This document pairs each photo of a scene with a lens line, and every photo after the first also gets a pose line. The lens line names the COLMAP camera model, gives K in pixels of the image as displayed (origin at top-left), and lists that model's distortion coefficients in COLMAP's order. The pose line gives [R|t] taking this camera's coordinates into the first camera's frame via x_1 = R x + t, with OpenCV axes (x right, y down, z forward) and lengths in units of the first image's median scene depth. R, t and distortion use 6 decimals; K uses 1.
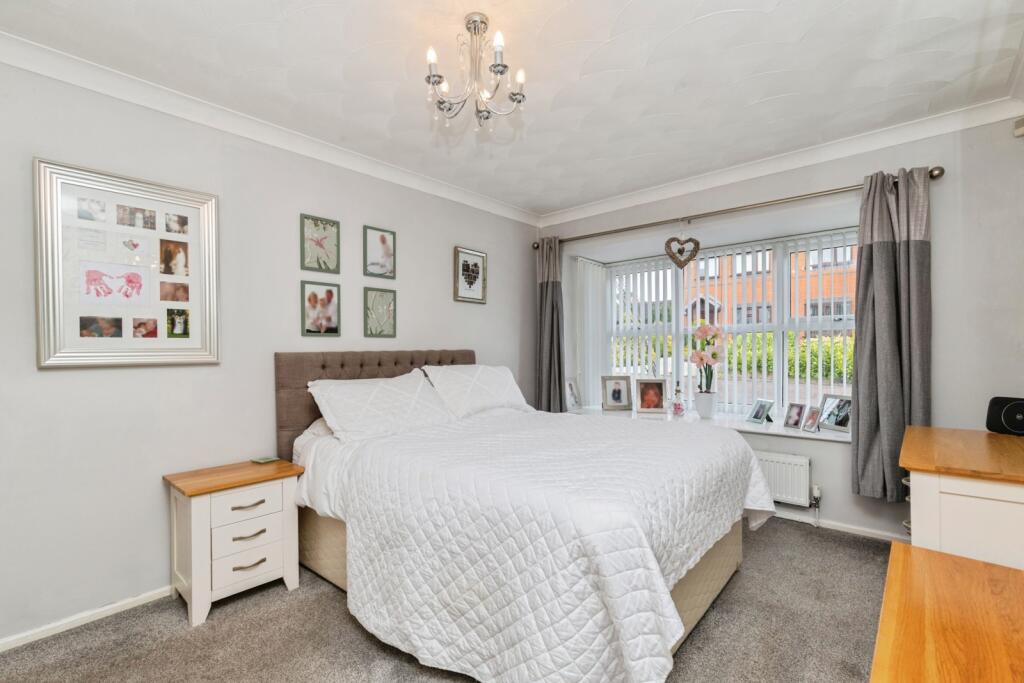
lens RADIAL K [[457.6, 0, 509.1], [0, 457.6, 349.8], [0, 0, 1]] dist [-0.000978, -0.000138]
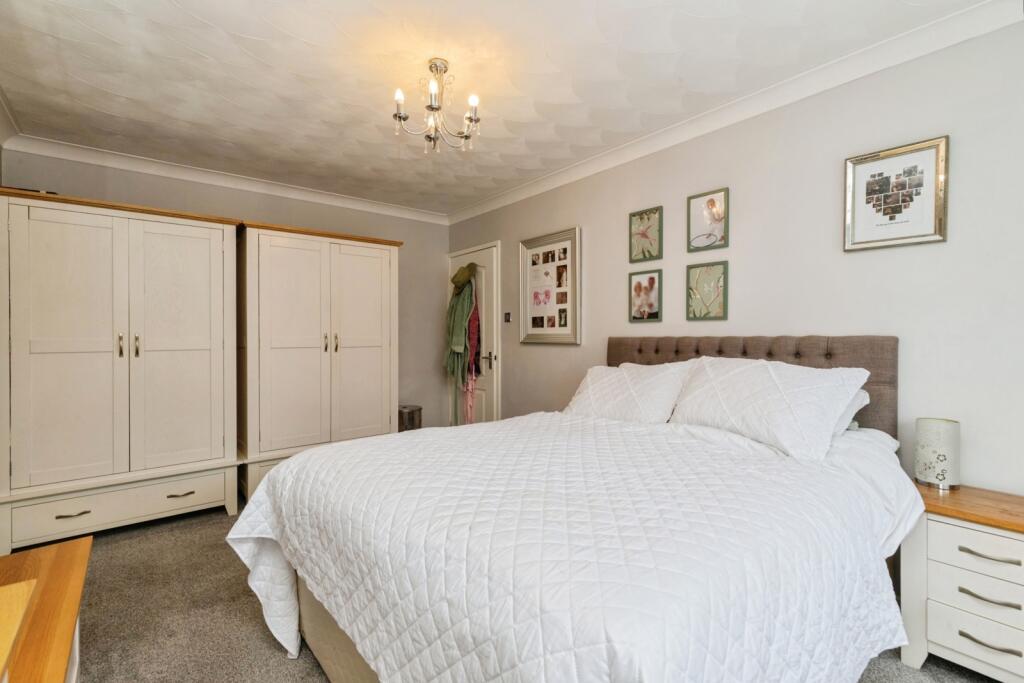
lens RADIAL K [[457.6, 0, 512.0], [0, 457.6, 338.3], [0, 0, 1]] dist [-0.000978, -0.000138]
pose [[-0.148319, 0.015660, -0.988816, 0.672816], [0.005562, 0.999872, 0.015000, -0.009553], [0.988924, -0.003275, -0.148387, 0.839820]]
